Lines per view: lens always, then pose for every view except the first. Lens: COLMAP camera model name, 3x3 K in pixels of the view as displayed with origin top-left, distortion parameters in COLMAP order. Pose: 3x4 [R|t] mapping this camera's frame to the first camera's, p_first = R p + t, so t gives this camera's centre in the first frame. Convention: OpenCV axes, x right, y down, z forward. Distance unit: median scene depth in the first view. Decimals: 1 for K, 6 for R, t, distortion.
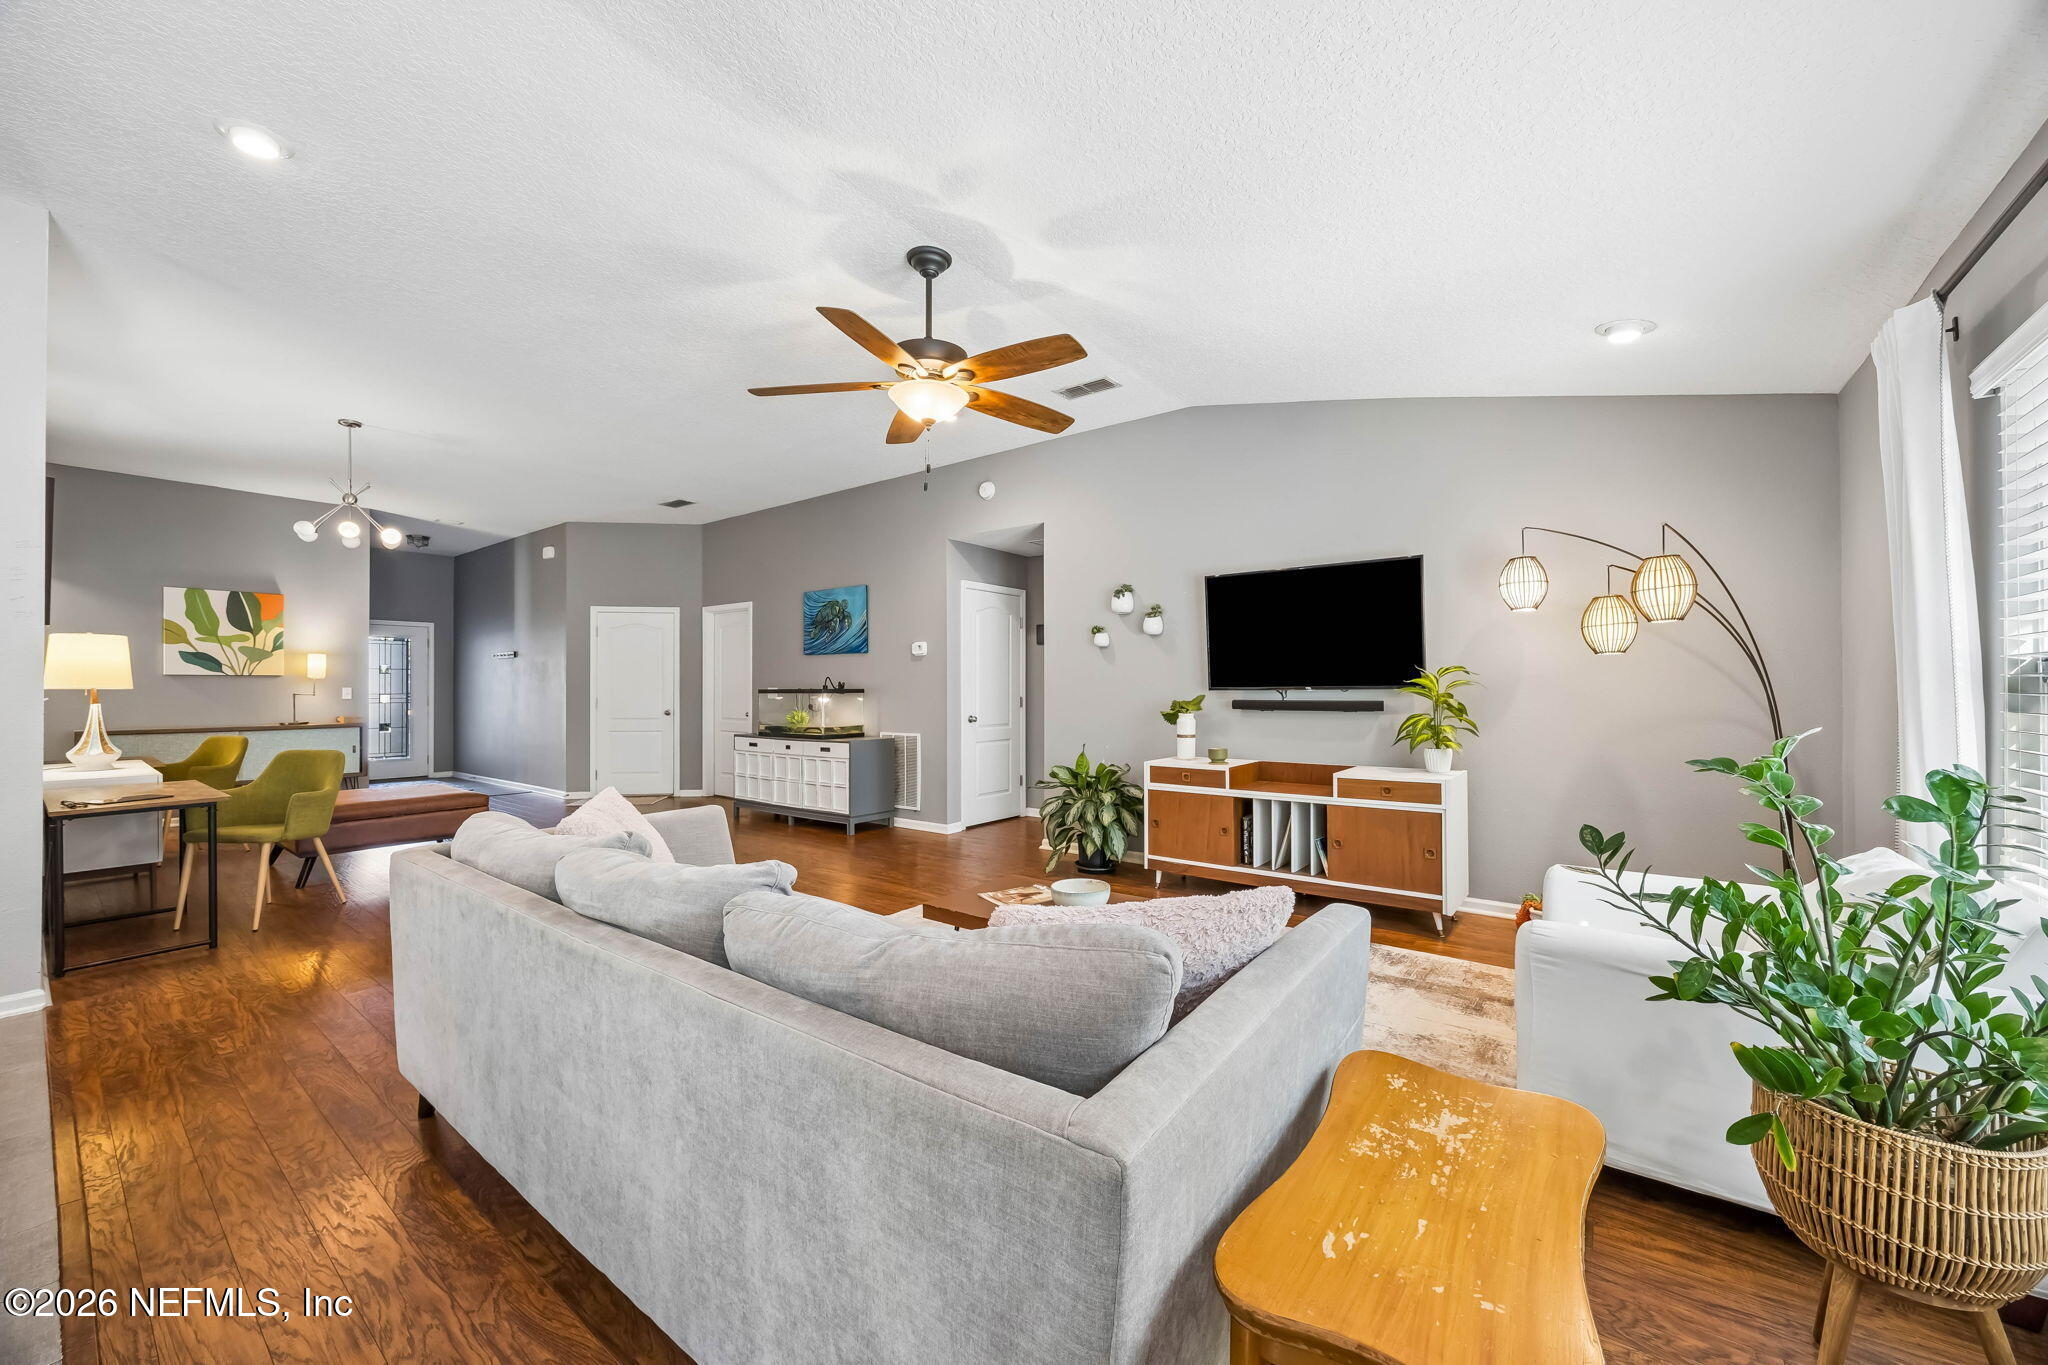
lens RADIAL K [[774.6, 0, 1028.2], [0, 774.6, 691.3], [0, 0, 1]] dist [-0.002209, 0.000013]
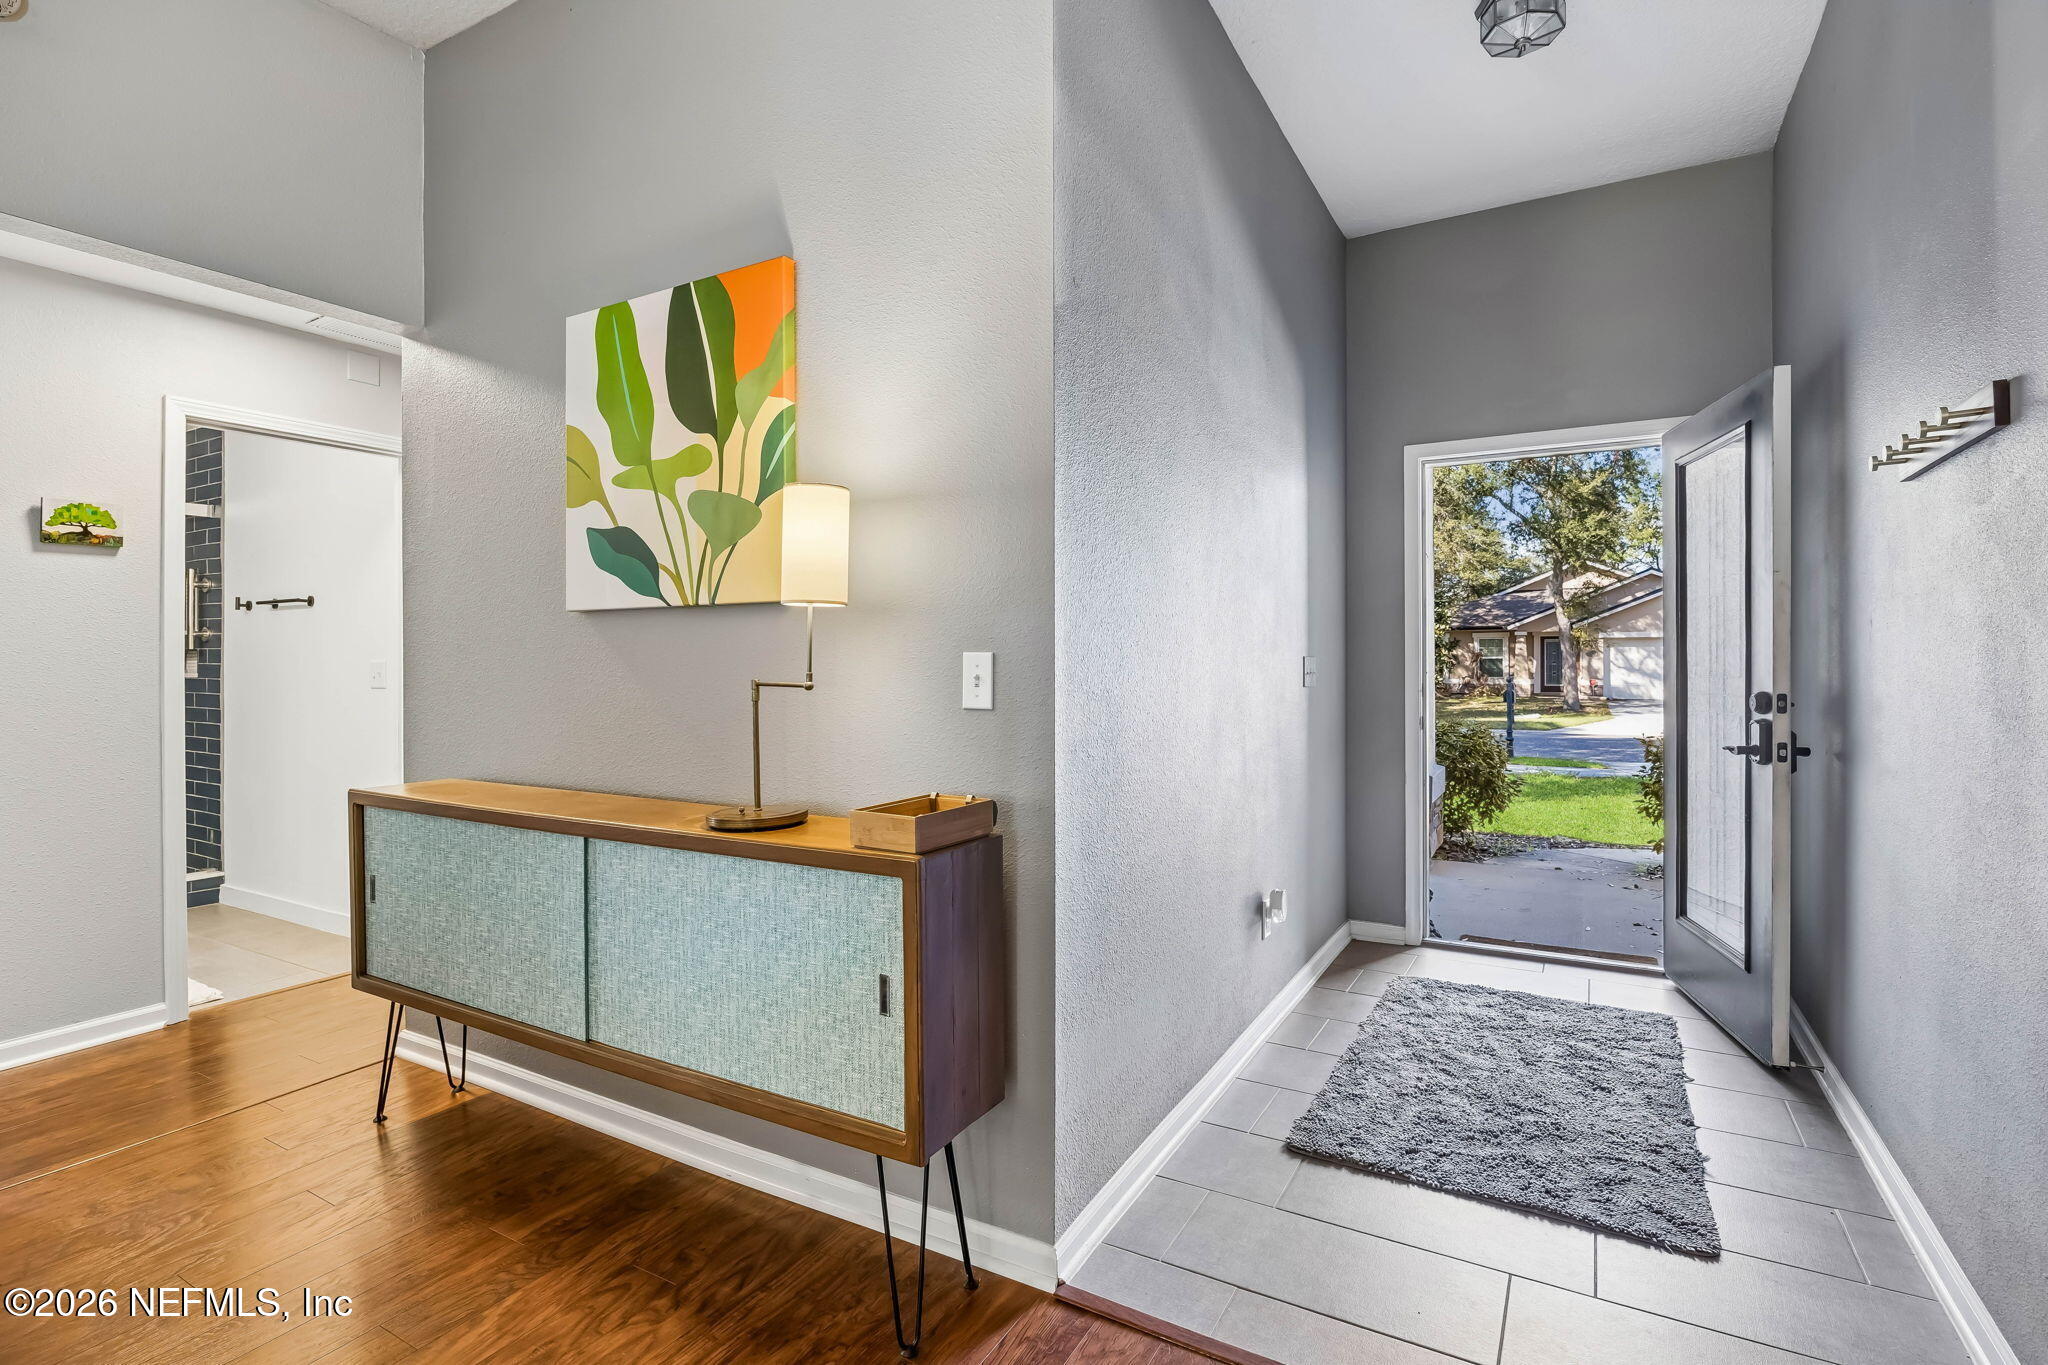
lens RADIAL K [[965.0, 0, 1024.9], [0, 965.0, 661.6], [0, 0, 1]] dist [0.000091, -0.000014]
pose [[0.111359, -0.000416, -0.993780, -0.714088], [-0.000922, 0.999999, -0.000521, -0.002201], [0.993780, 0.000974, 0.111358, 1.112360]]
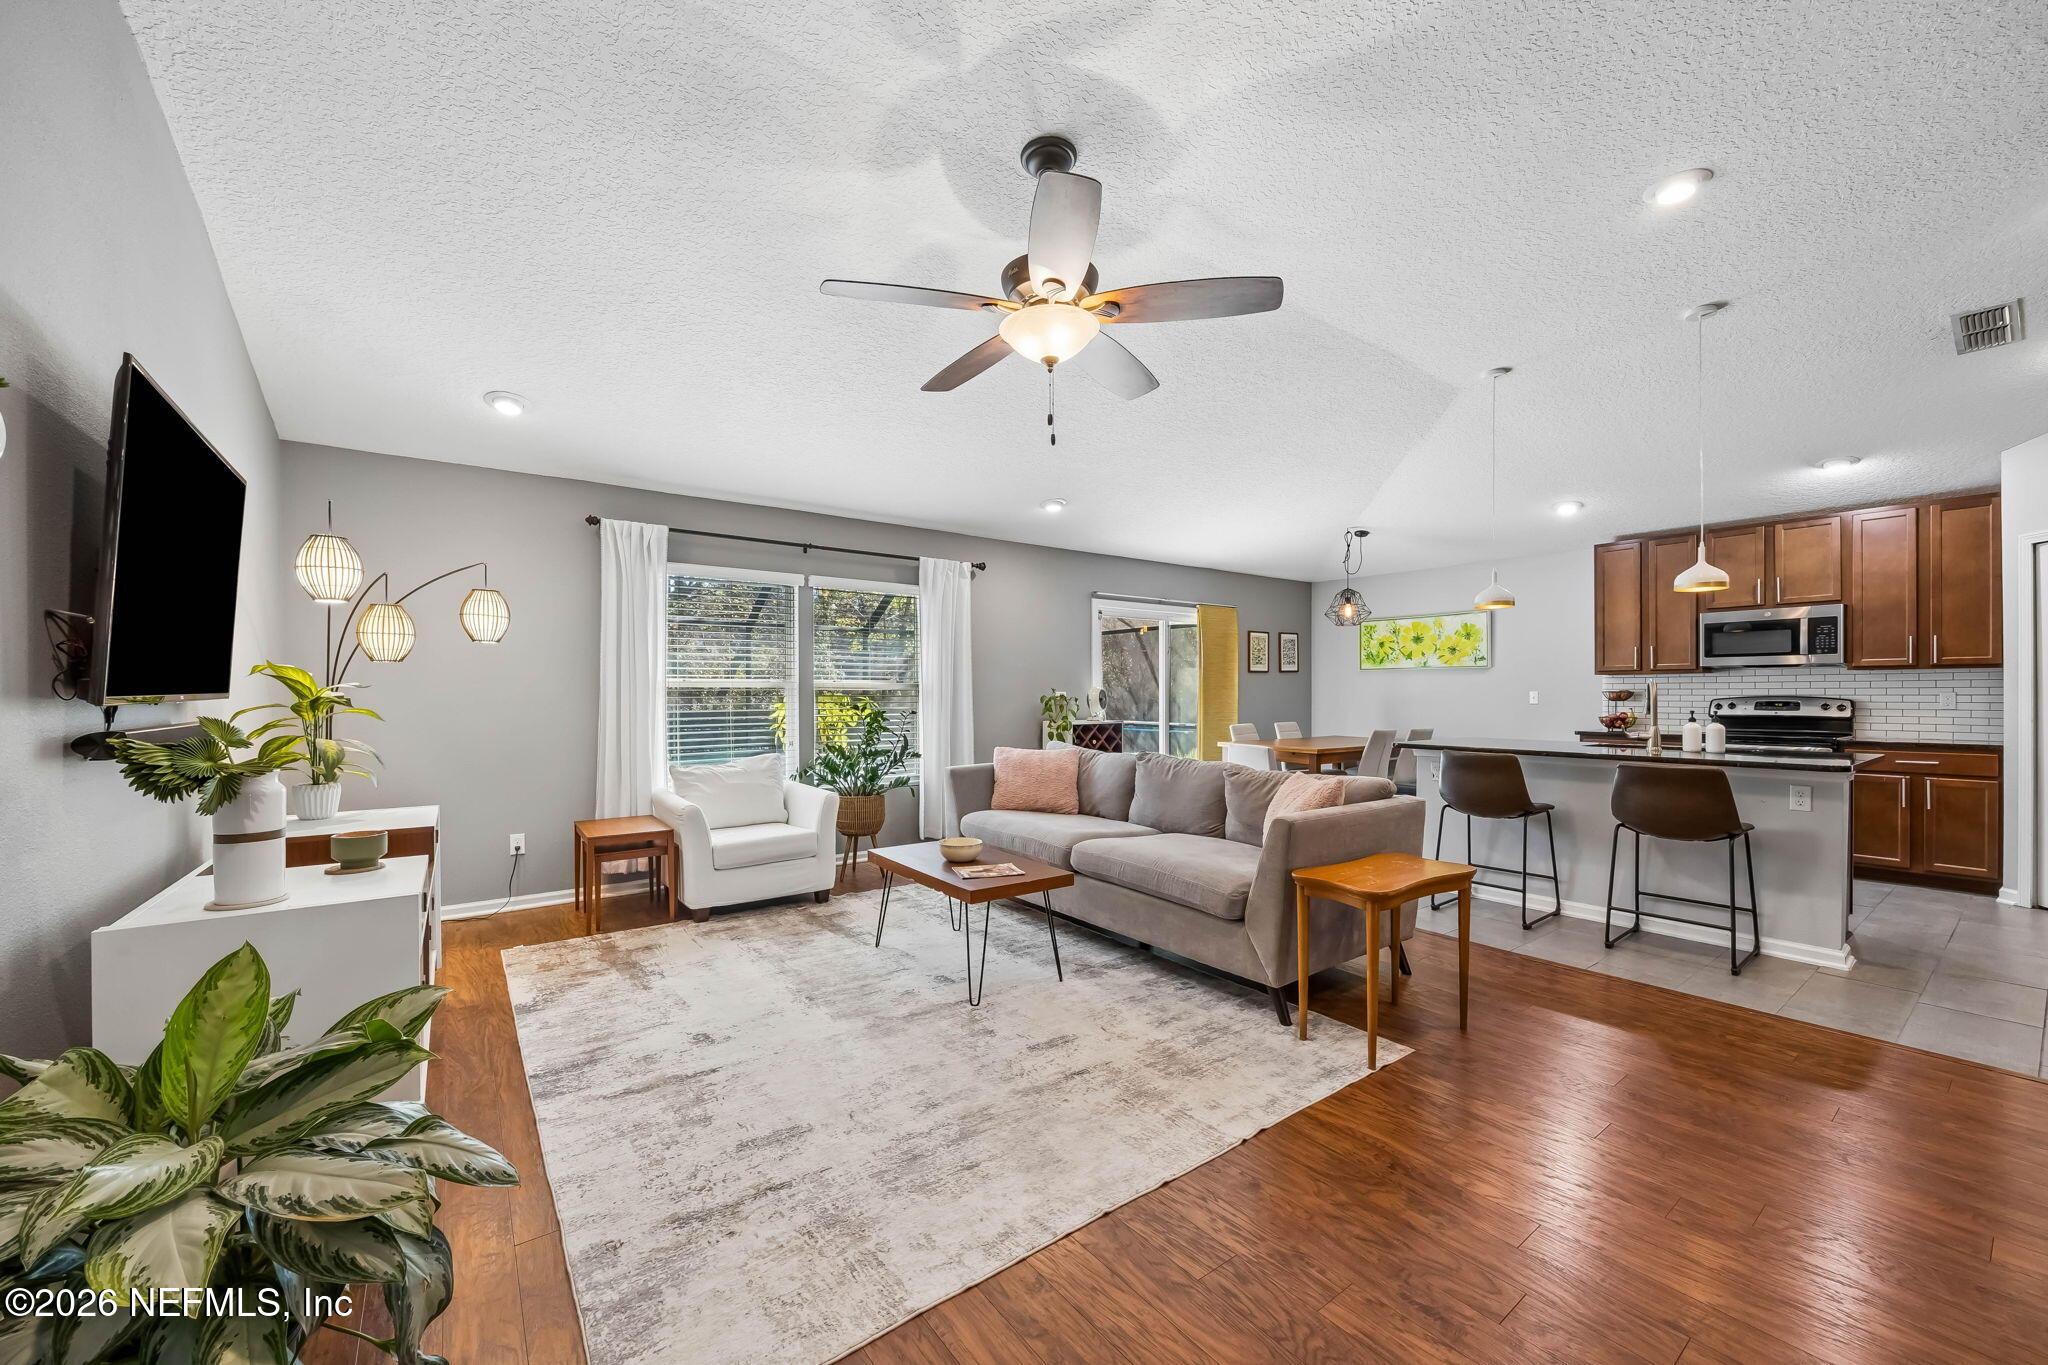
lens RADIAL K [[781.5, 0, 1032.7], [0, 781.5, 695.6], [0, 0, 1]] dist [0.000471, 0.000079]
pose [[-0.959719, 0.003171, 0.280945, -0.165050], [0.005205, 0.999965, 0.006491, -0.003036], [-0.280915, 0.007692, -0.959702, 0.872693]]
